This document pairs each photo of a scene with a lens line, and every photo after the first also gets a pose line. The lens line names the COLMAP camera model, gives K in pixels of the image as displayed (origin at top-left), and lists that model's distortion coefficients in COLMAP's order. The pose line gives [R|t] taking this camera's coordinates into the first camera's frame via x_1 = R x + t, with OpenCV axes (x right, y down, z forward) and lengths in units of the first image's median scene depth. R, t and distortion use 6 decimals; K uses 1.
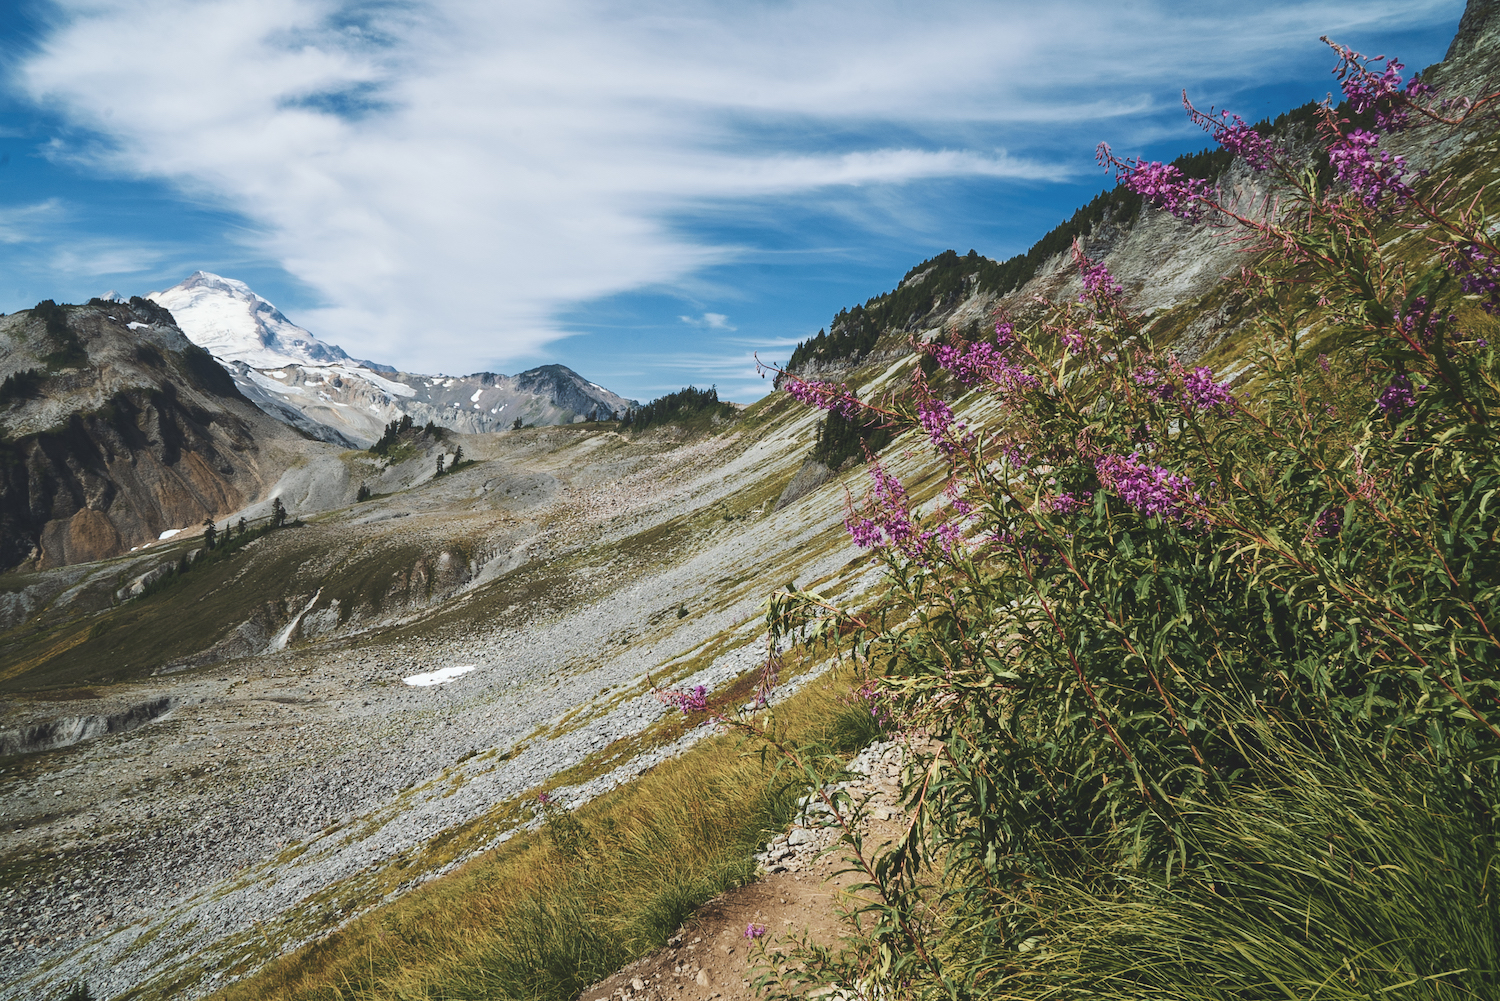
lens RADIAL K [[1117.0, 0, 742.7], [0, 1117.0, 500.1], [0, 0, 1]] dist [-0.078107, 0.006357]
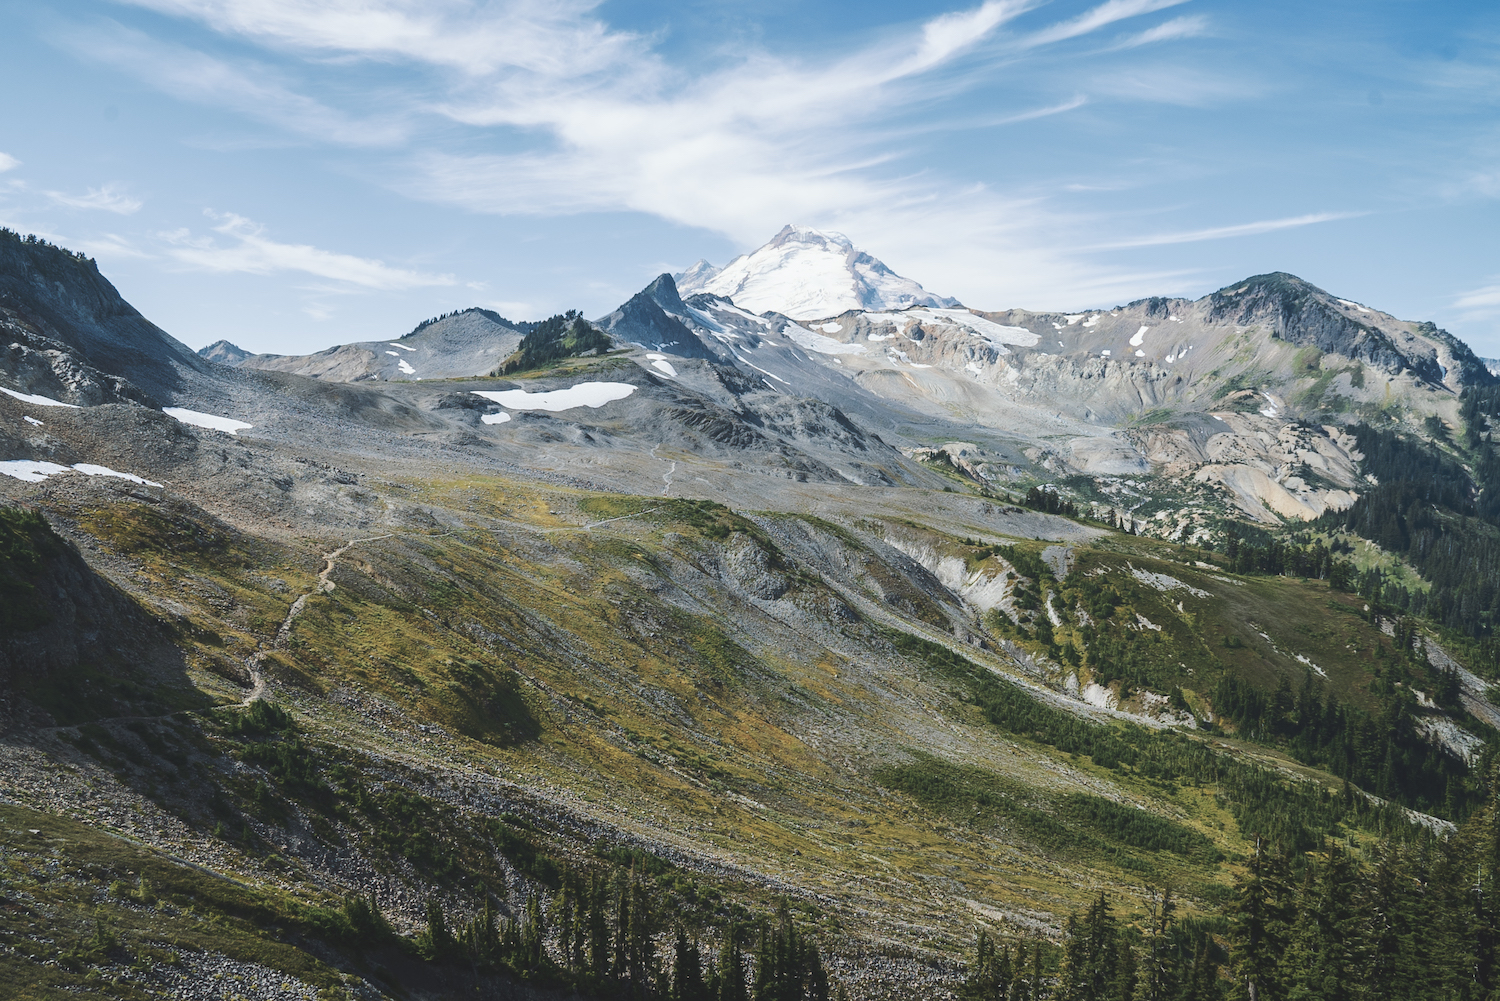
lens RADIAL K [[1268.9, 0, 761.0], [0, 1268.9, 495.9], [0, 0, 1]] dist [-0.039330, 0.031886]
pose [[0.863328, -0.024696, -0.504039, -0.075171], [0.031363, 0.999497, 0.004748, -0.017709], [0.503668, -0.019907, 0.863668, 0.312218]]
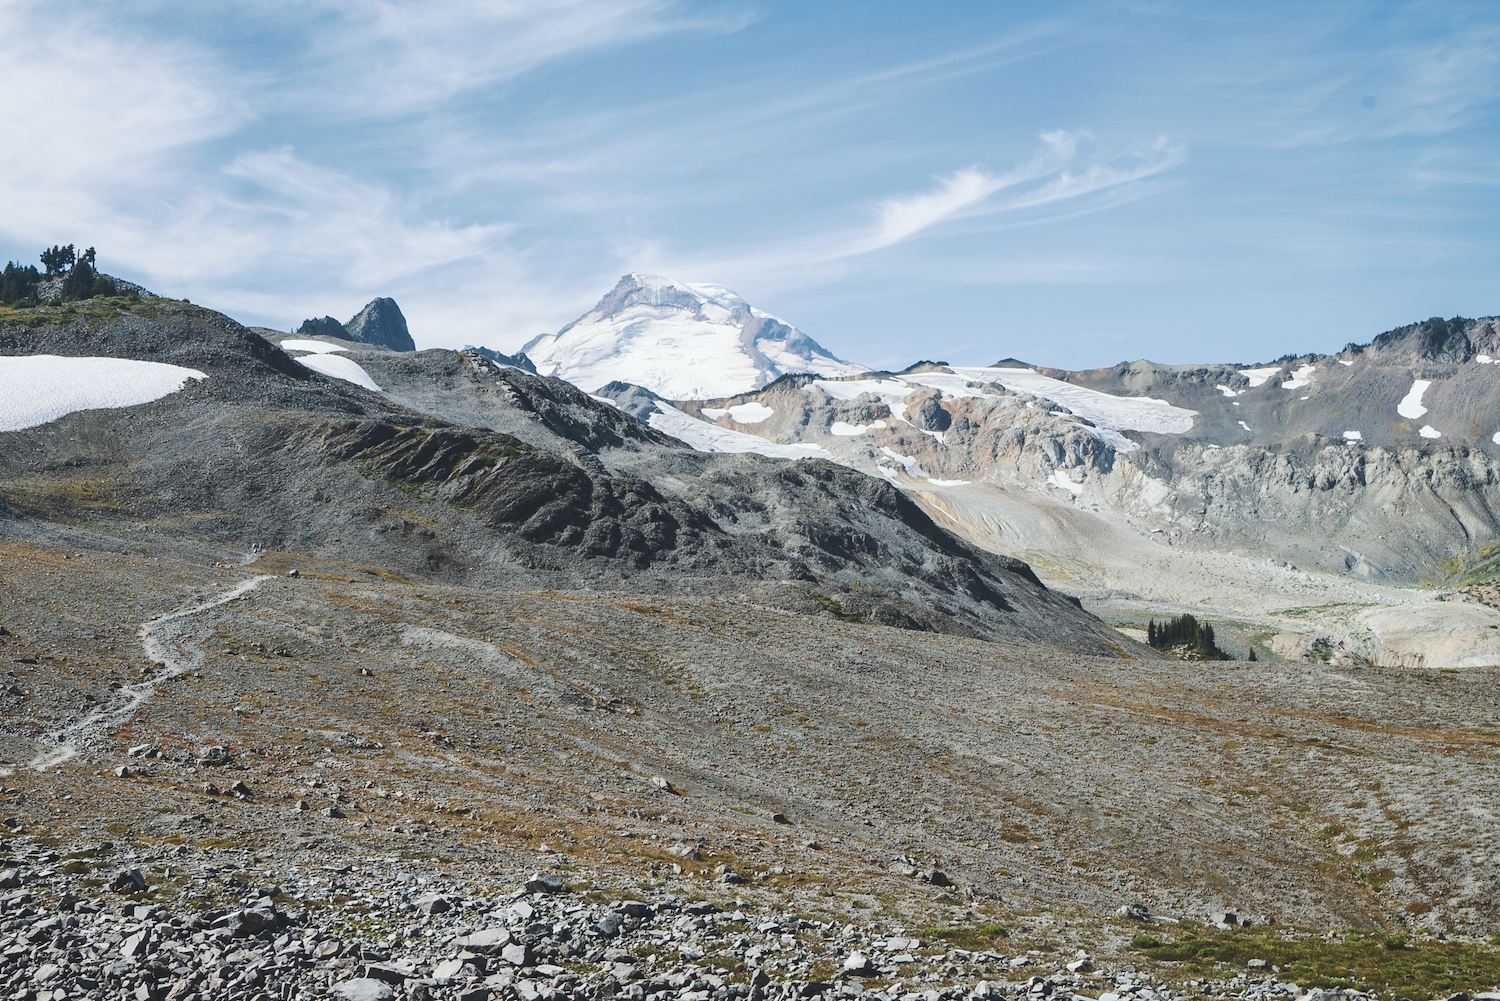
lens RADIAL K [[2224.5, 0, 747.0], [0, 2224.5, 504.3], [0, 0, 1]] dist [0.107761, 0.000000]
pose [[0.893990, -0.123537, -0.430721, -0.153912], [0.080887, 0.989945, -0.116044, -0.016546], [0.440726, 0.068902, 0.894993, 0.434854]]
